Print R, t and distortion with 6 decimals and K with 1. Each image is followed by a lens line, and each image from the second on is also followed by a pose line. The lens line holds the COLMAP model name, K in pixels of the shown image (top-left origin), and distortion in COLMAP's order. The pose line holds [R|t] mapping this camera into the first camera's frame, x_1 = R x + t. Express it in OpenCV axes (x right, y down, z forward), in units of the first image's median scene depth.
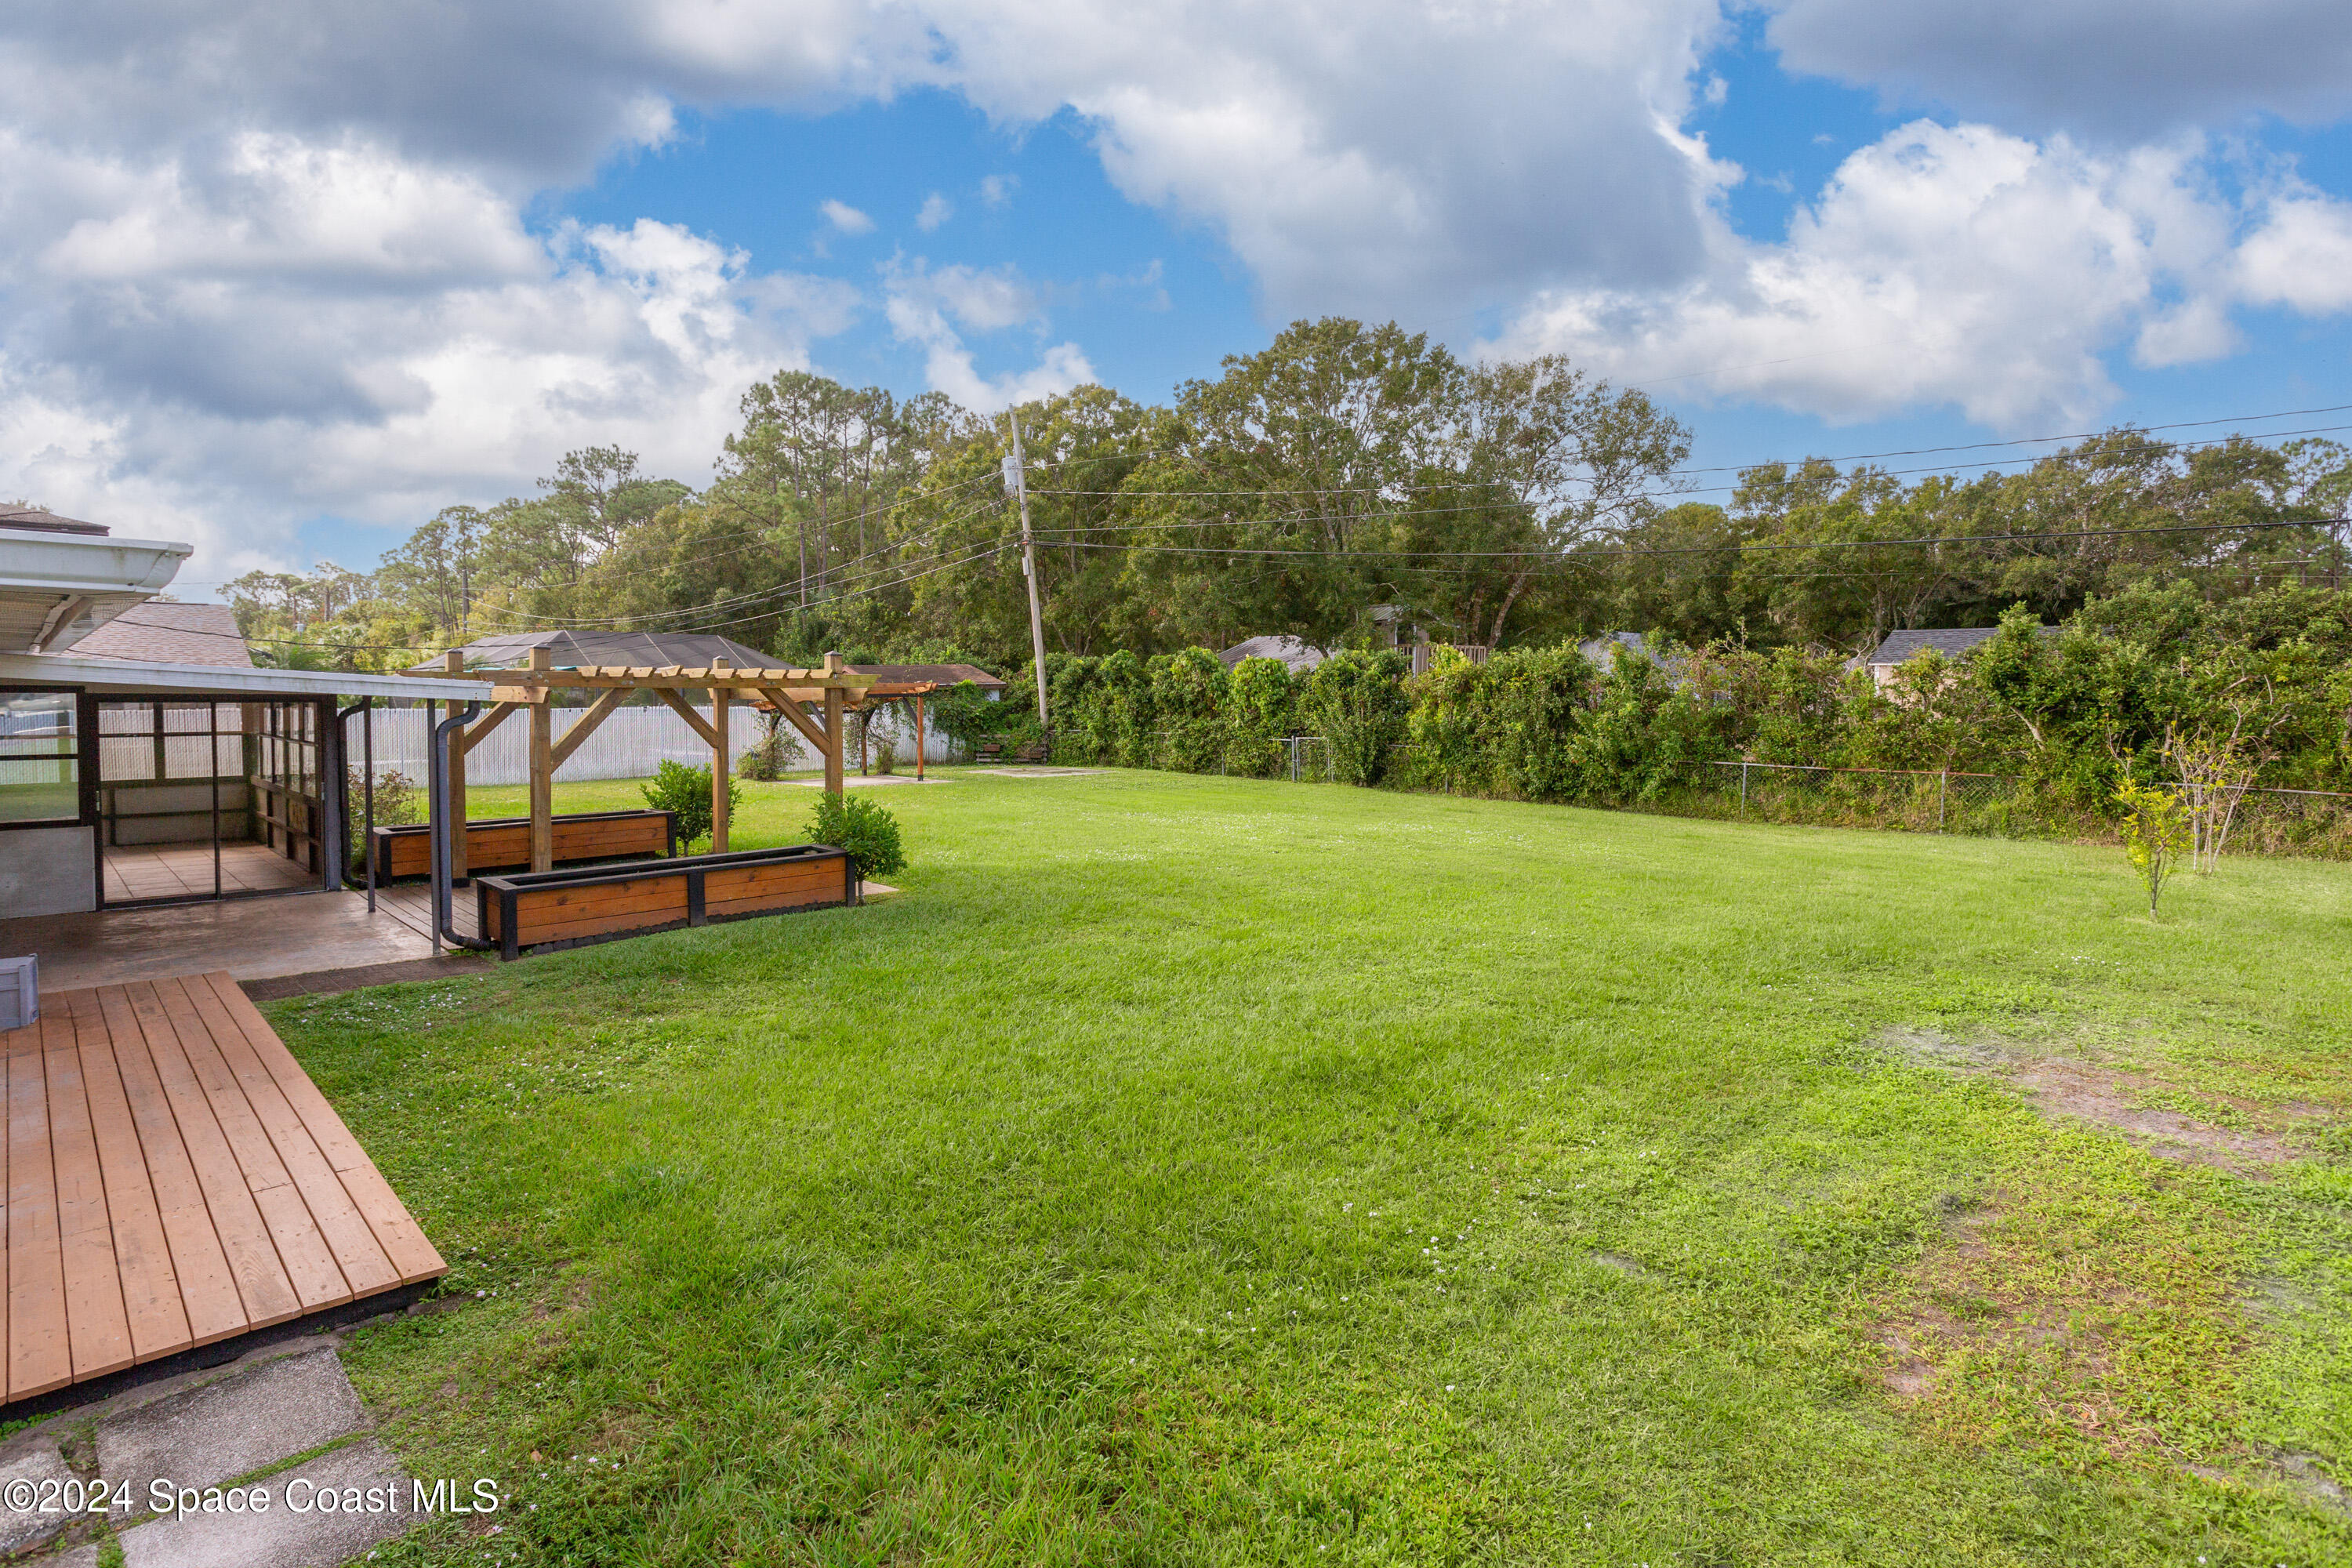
lens RADIAL K [[1227.1, 0, 1174.5], [0, 1227.1, 739.0], [0, 0, 1]] dist [-0.000637, -0.000117]
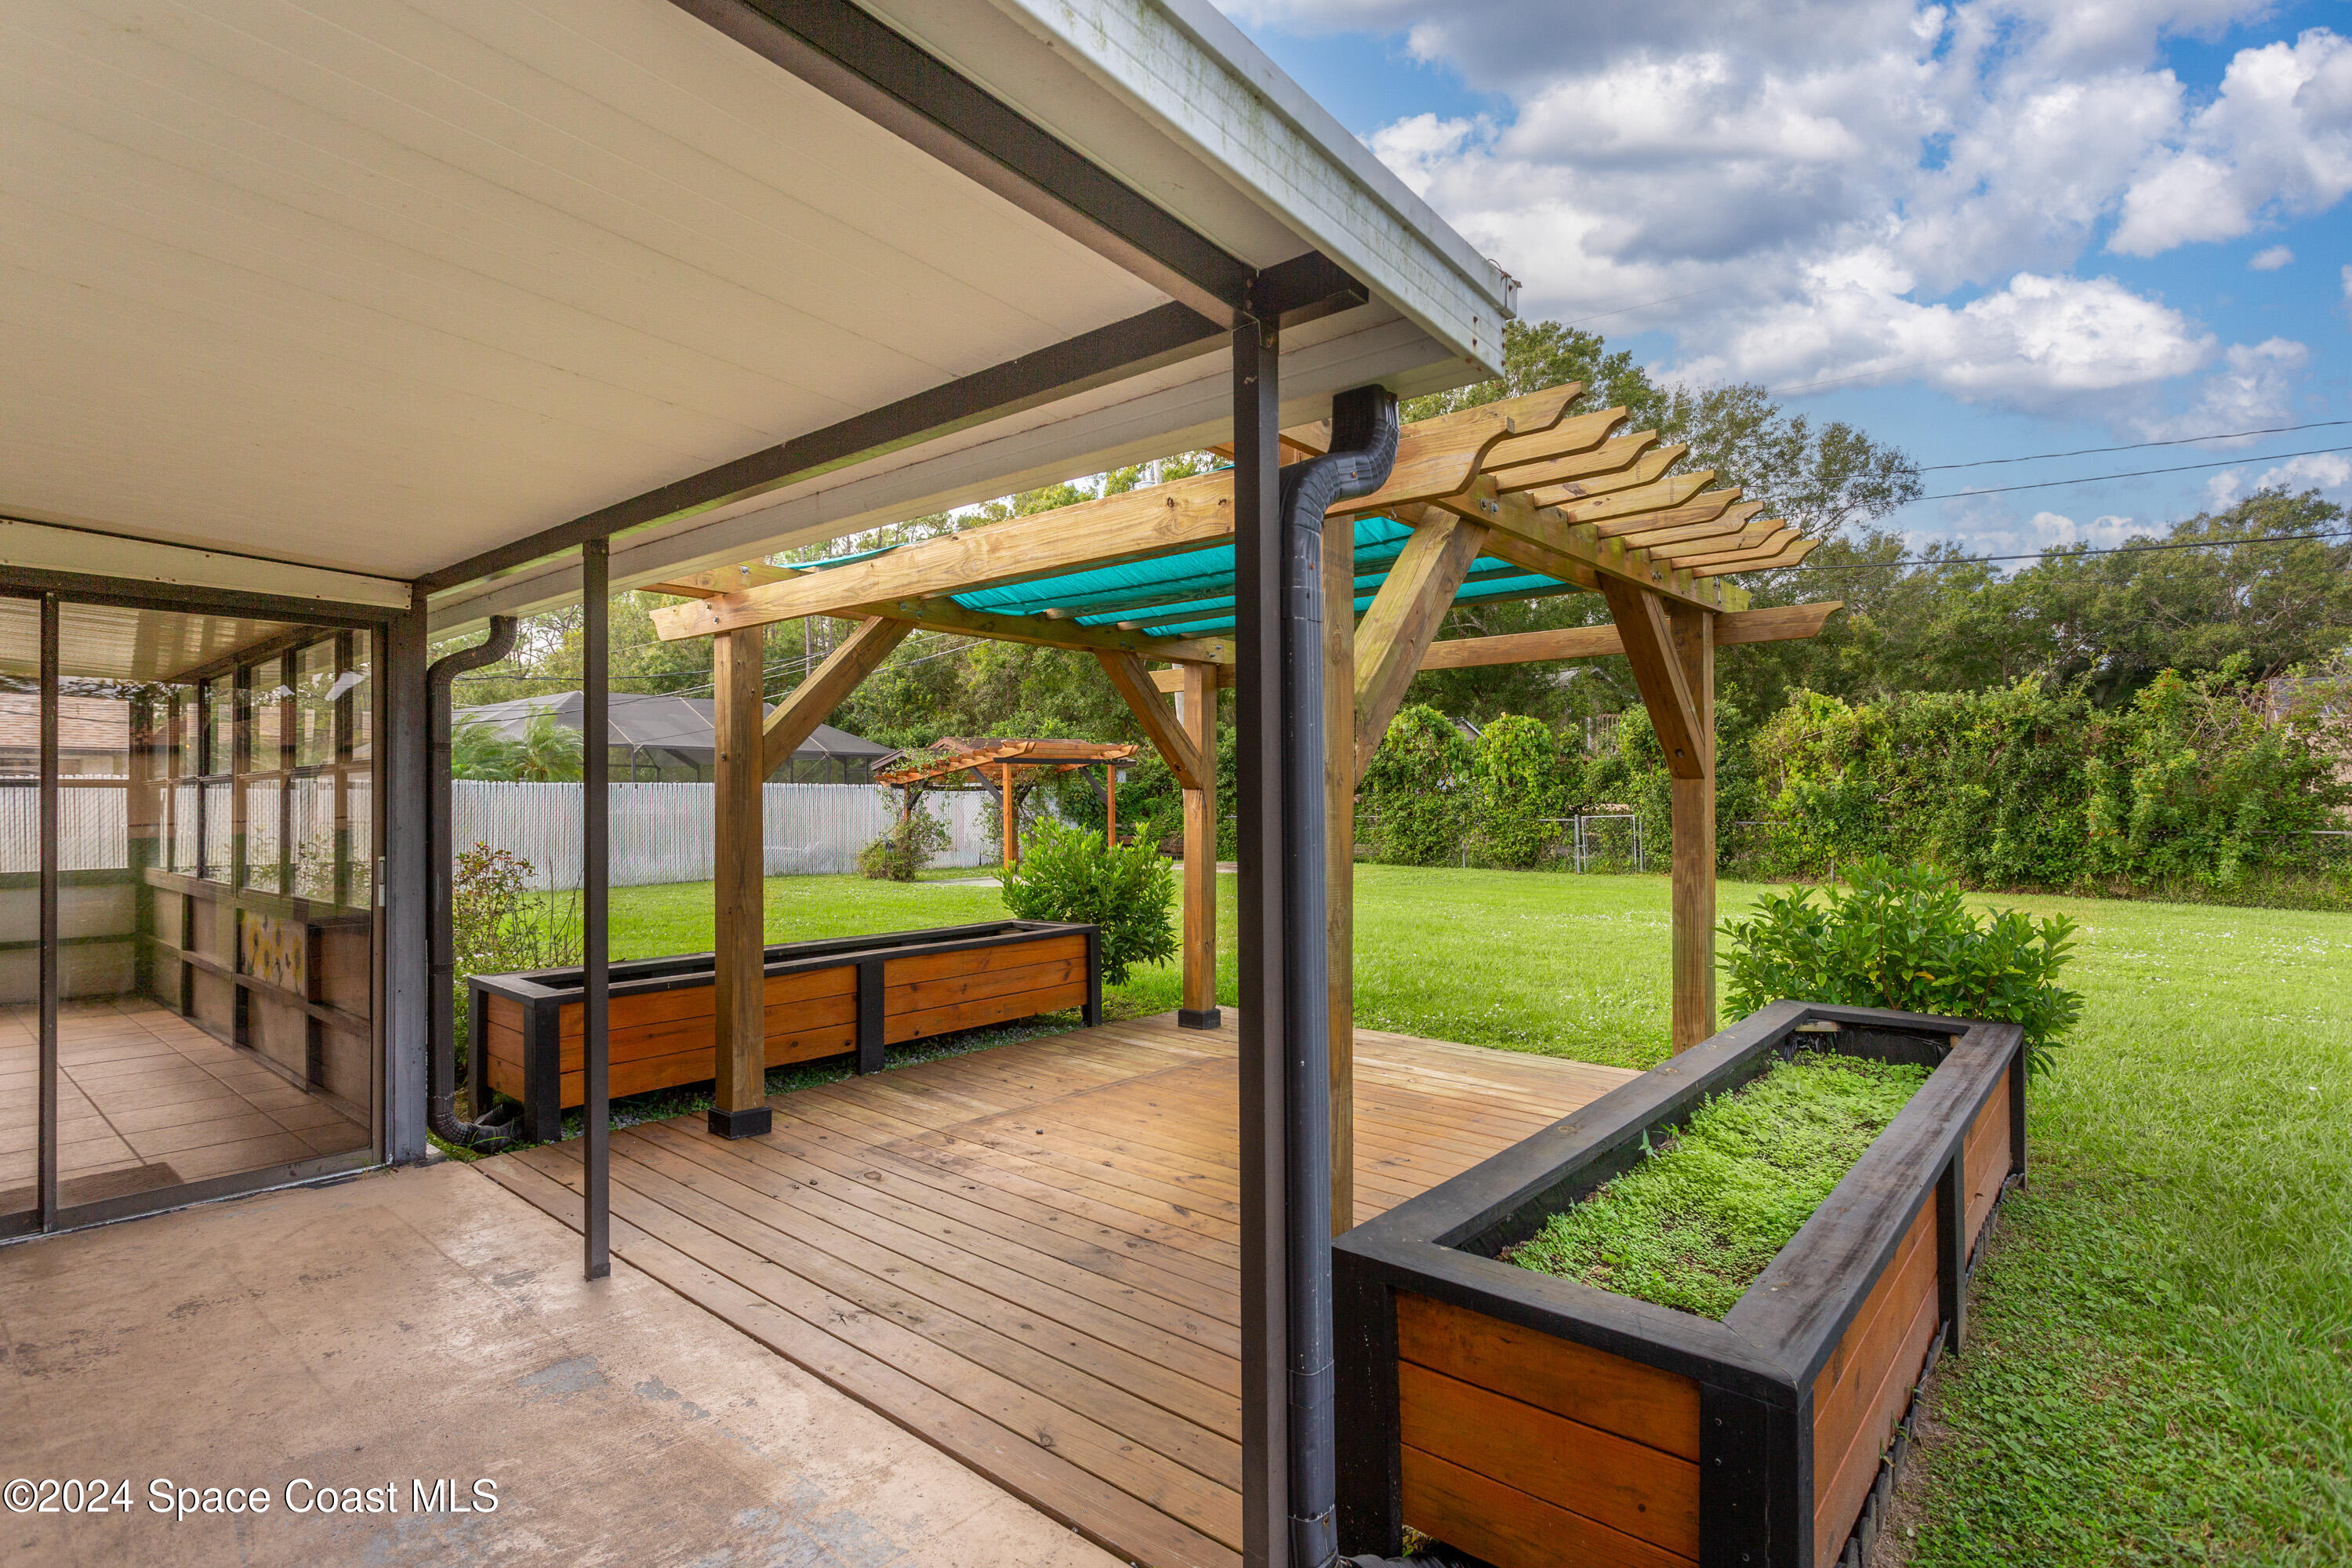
lens RADIAL K [[1152.7, 0, 1176.0], [0, 1152.7, 784.0], [0, 0, 1]] dist [0.002059, 0.000376]
pose [[0.995682, -0.006994, 0.092569, -0.264962], [0.012241, 0.998342, -0.056243, 0.019040], [-0.092023, 0.057133, 0.994117, 0.344422]]
